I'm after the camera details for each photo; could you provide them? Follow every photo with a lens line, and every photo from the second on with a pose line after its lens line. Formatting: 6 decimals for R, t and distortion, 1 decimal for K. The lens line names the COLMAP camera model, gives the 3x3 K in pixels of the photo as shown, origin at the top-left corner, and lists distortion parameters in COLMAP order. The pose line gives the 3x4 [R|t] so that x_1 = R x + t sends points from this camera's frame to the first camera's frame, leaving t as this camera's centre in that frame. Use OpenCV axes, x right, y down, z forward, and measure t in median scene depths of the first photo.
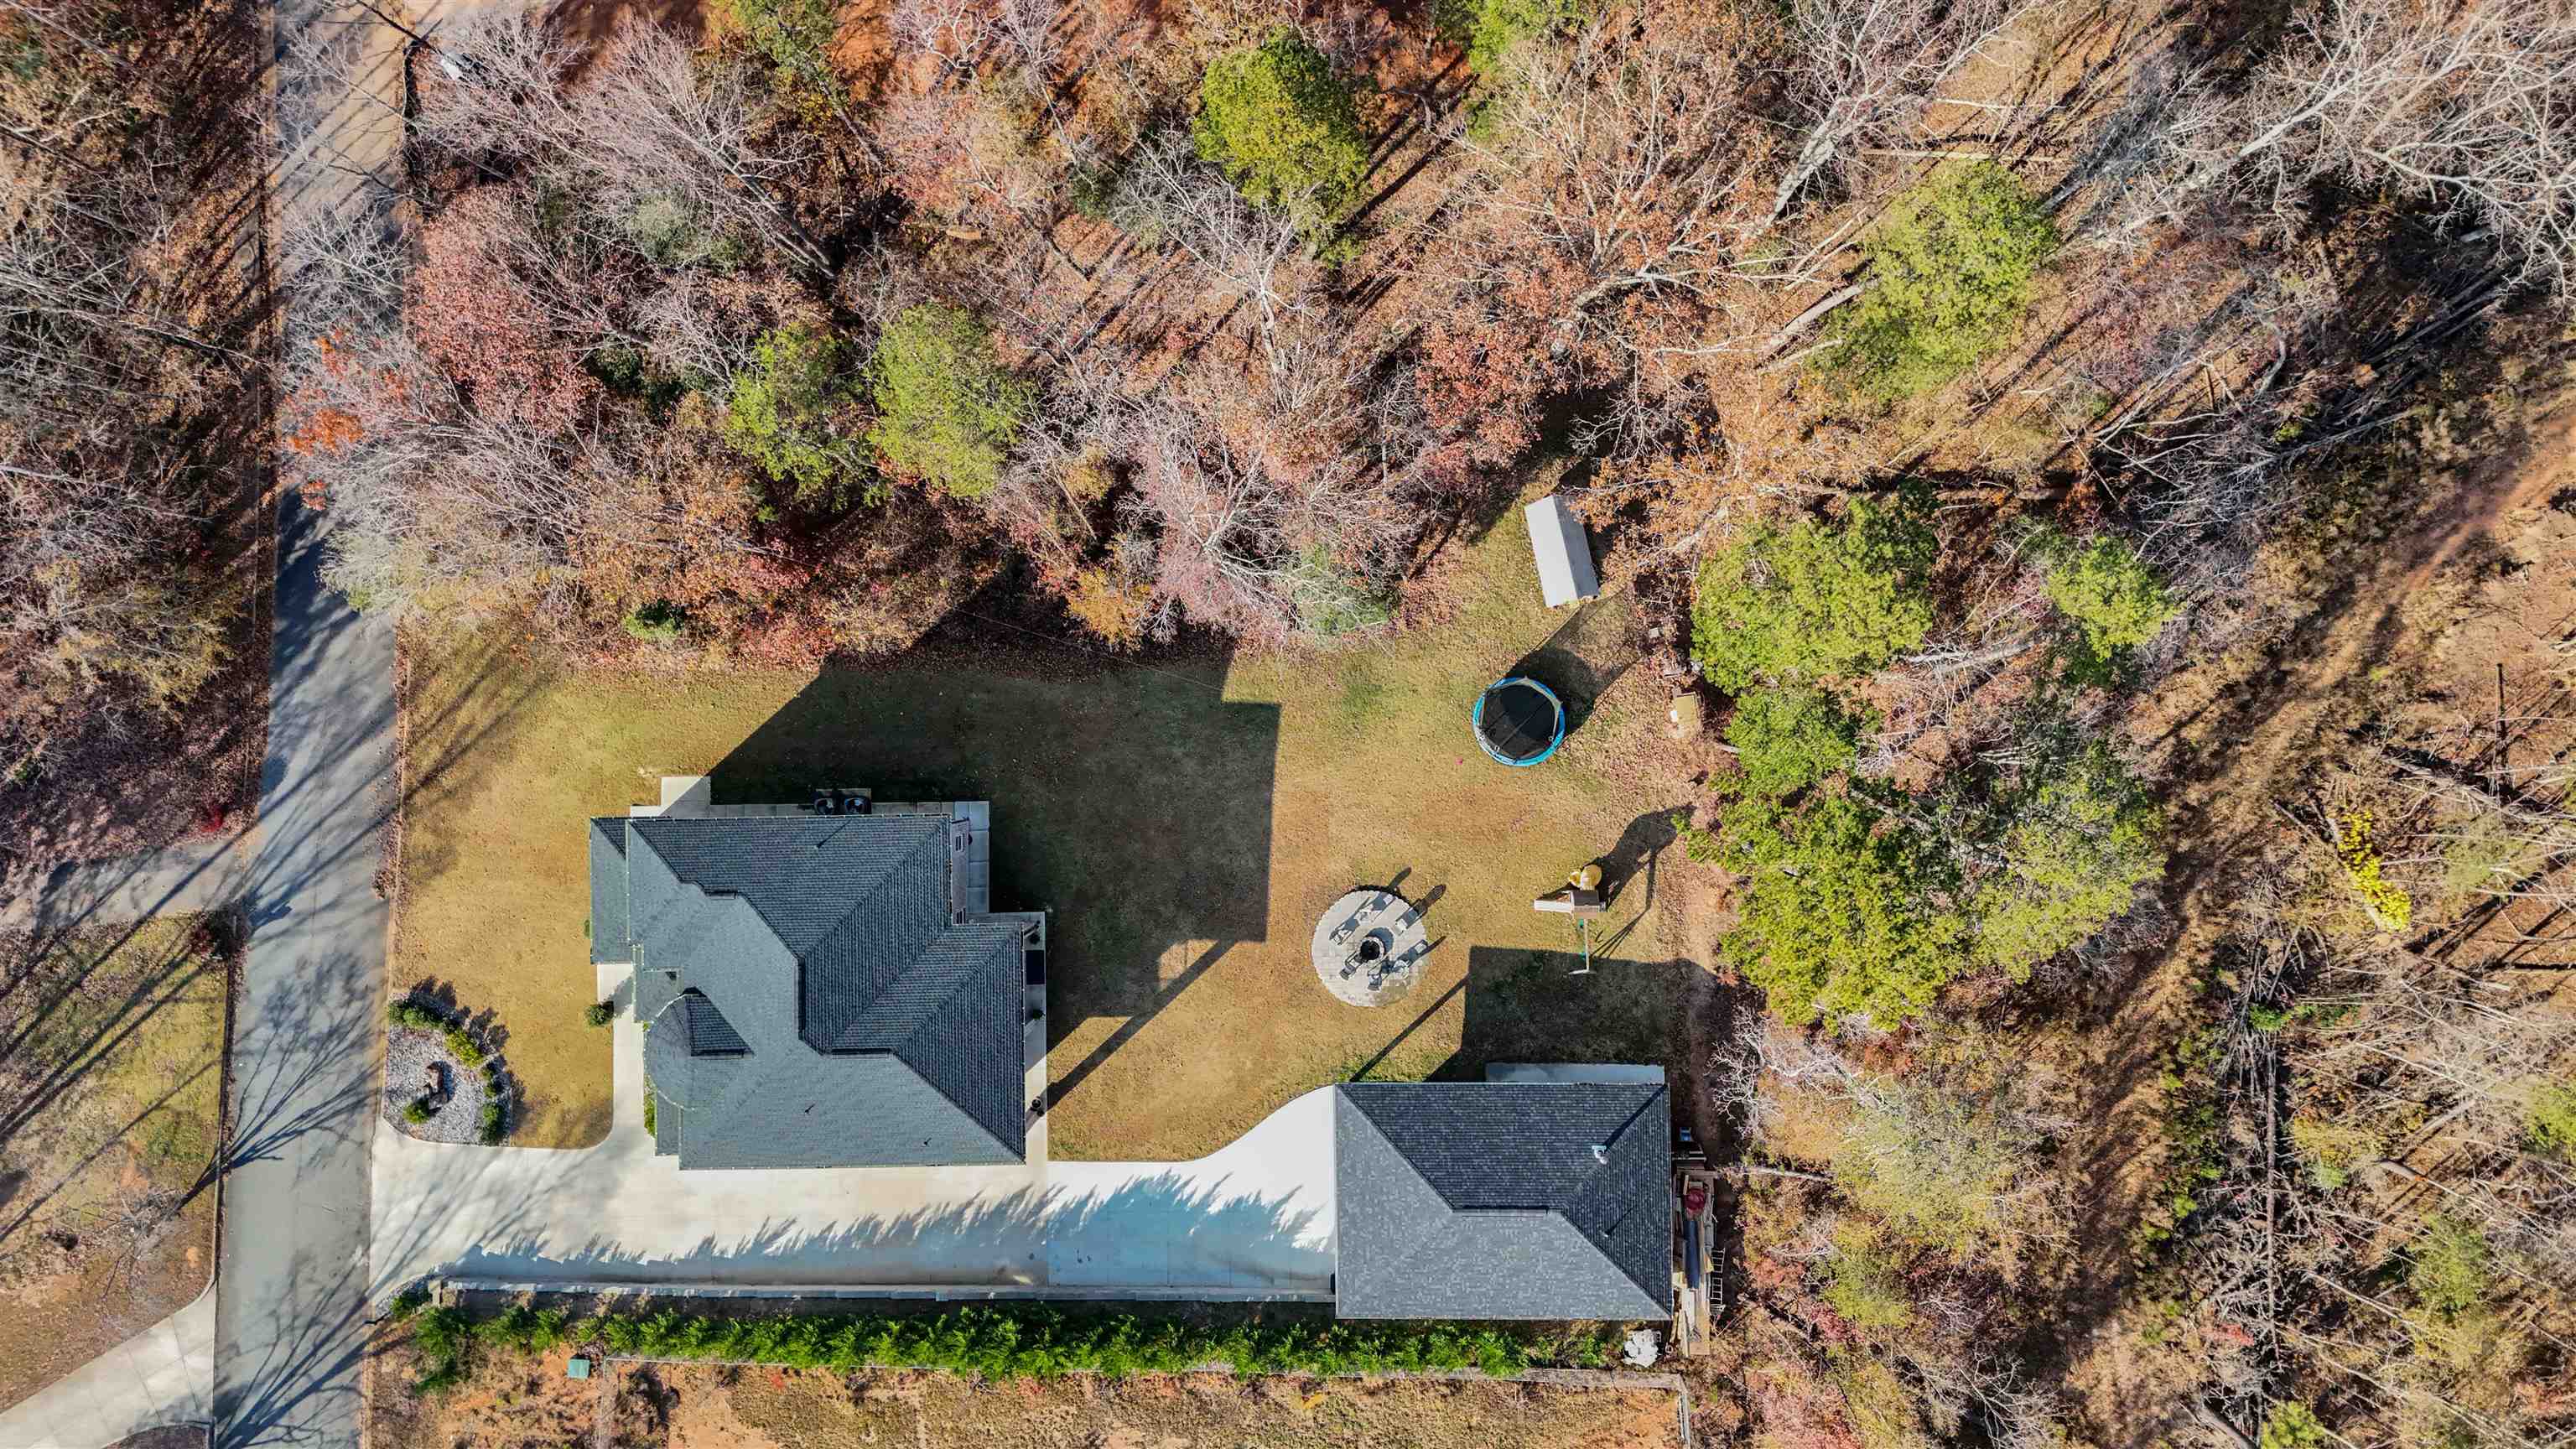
lens RADIAL K [[1894.8, 0, 1328.9], [0, 1894.8, 720.3], [0, 0, 1]] dist [0.083360, -0.109040]
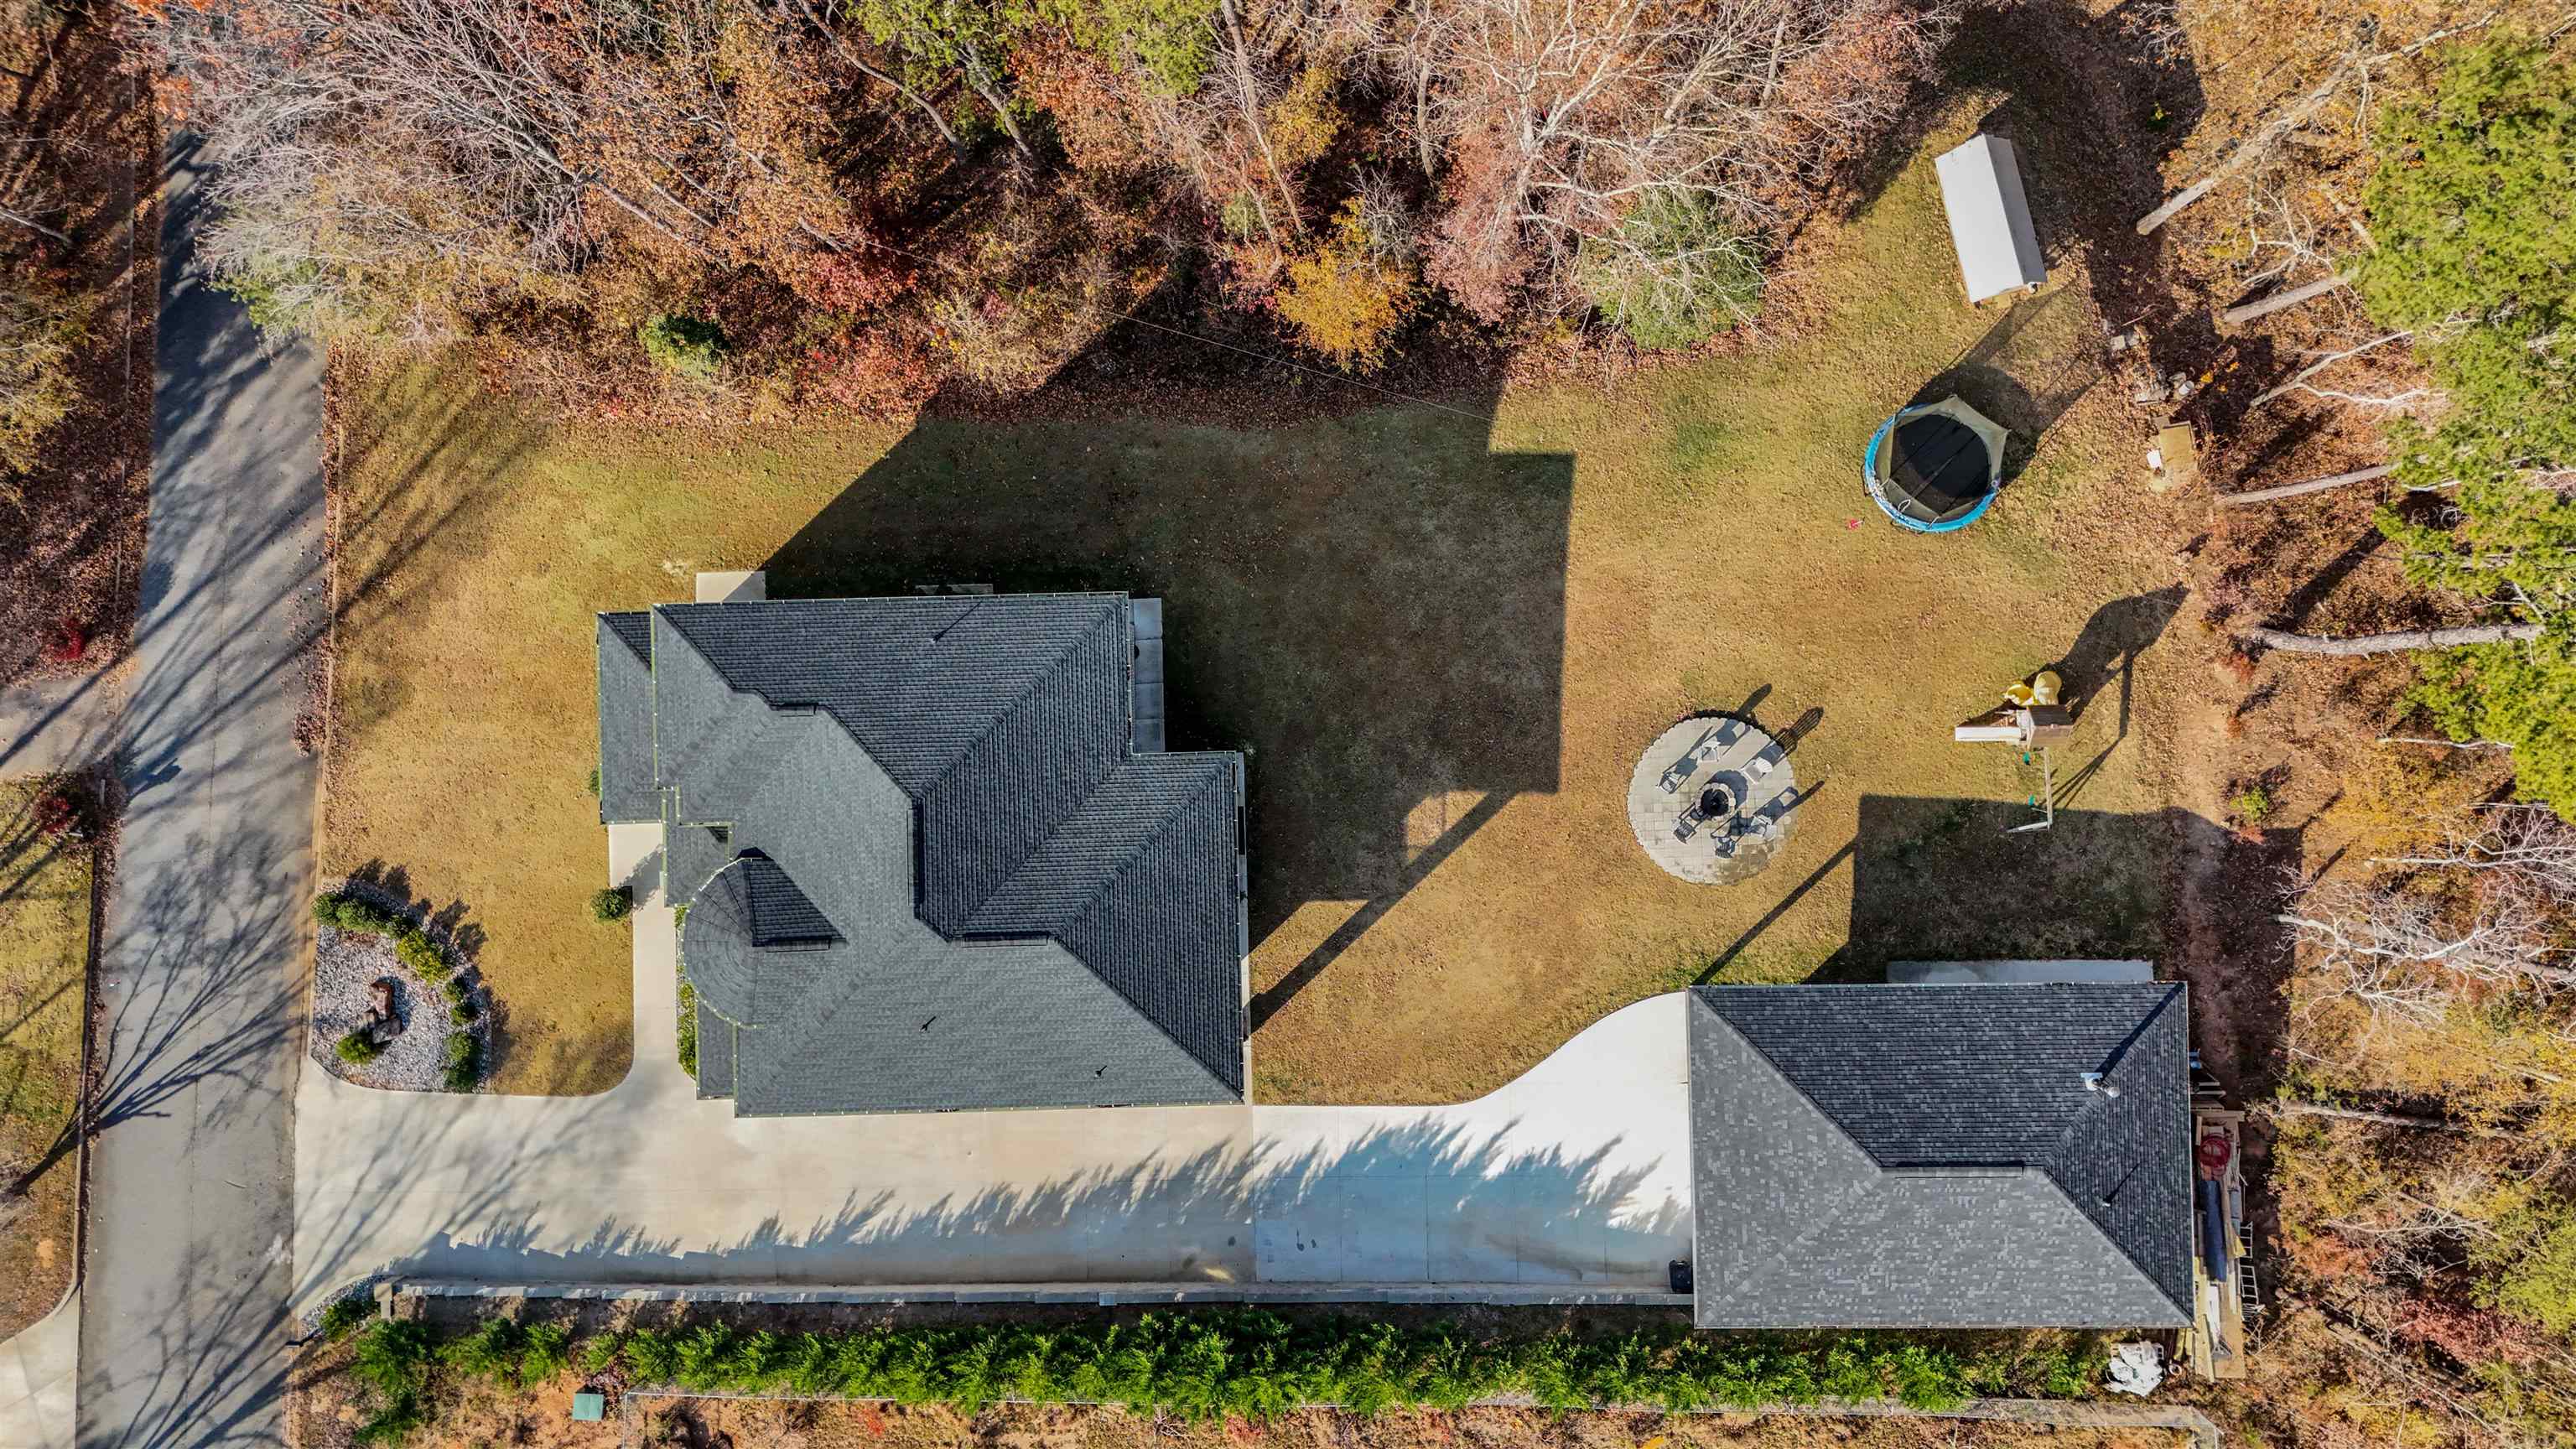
lens RADIAL K [[1894.8, 0, 1328.9], [0, 1894.8, 720.3], [0, 0, 1]] dist [0.083360, -0.109040]
pose [[0.999950, -0.008512, 0.005223, -0.121912], [0.008496, 0.999959, 0.003064, 0.087103], [-0.005249, -0.003019, 0.999982, 0.298359]]
